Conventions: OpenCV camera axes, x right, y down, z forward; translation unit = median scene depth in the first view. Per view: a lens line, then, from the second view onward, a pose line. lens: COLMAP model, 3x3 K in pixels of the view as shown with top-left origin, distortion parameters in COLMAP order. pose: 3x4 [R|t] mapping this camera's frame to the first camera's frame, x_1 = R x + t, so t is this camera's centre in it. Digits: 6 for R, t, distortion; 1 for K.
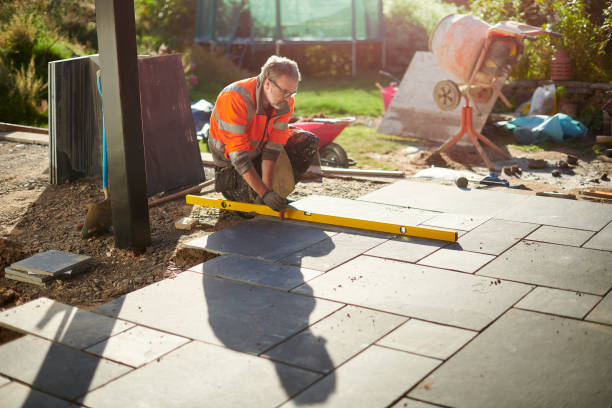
lens RADIAL K [[888.1, 0, 306.0], [0, 888.1, 204.0], [0, 0, 1]] dist [-0.150740, 0.121705]
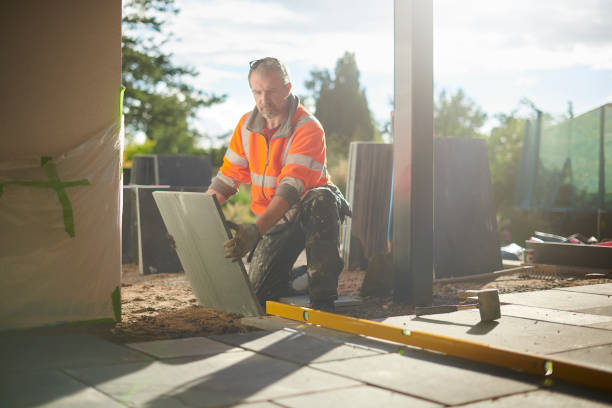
lens RADIAL K [[888.1, 0, 306.0], [0, 888.1, 204.0], [0, 0, 1]] dist [-0.150740, 0.121705]
pose [[0.934592, 0.036215, -0.353873, 0.013266], [-0.116081, 0.971395, -0.207164, 0.096048], [0.336248, 0.234691, 0.912062, 0.066598]]
